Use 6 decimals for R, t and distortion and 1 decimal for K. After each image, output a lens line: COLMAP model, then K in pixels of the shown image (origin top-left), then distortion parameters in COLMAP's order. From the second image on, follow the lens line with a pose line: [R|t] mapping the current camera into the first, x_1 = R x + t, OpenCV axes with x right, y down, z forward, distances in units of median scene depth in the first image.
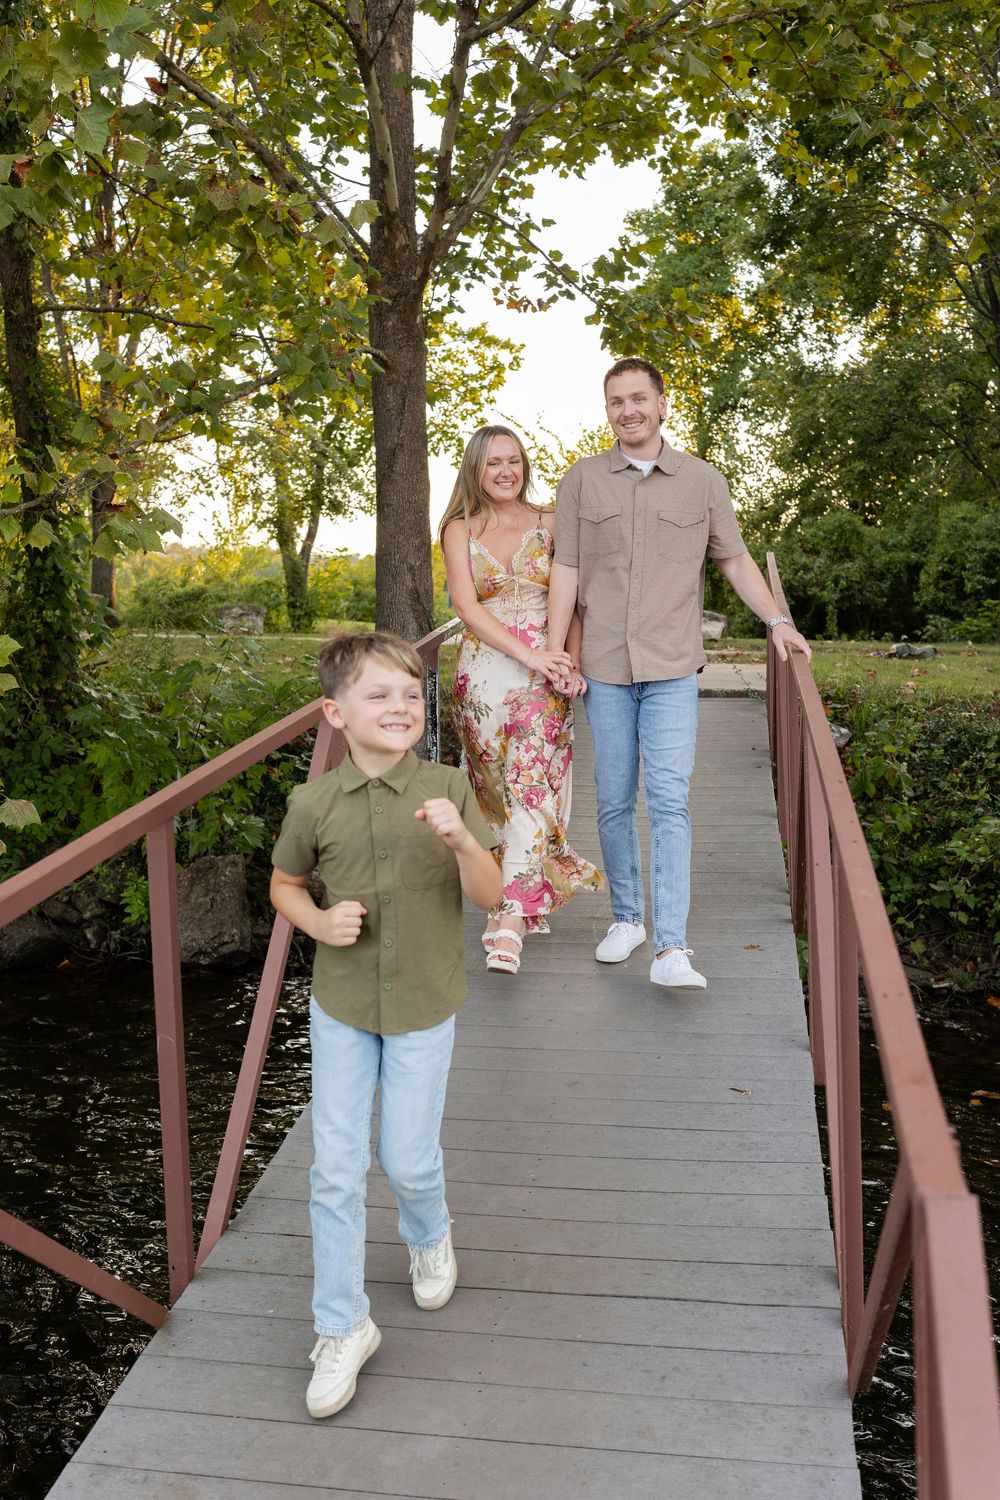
lens RADIAL K [[1418.2, 0, 500.0], [0, 1418.2, 750.0], [0, 0, 1]] dist [-0.032198, -0.006728]
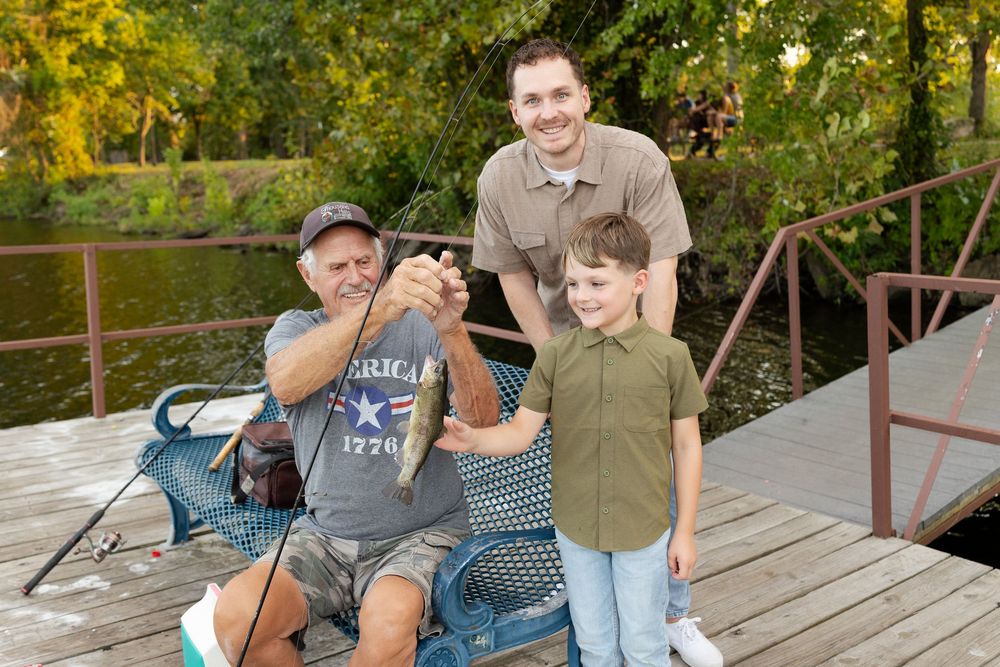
lens RADIAL K [[945.5, 0, 509.2], [0, 945.5, 335.5], [0, 0, 1]] dist [-0.032198, -0.006728]
pose [[0.735623, 0.080303, -0.672614, 0.156513], [-0.002371, 0.993247, 0.115991, 0.032169], [0.677387, -0.083731, 0.730846, -0.354774]]
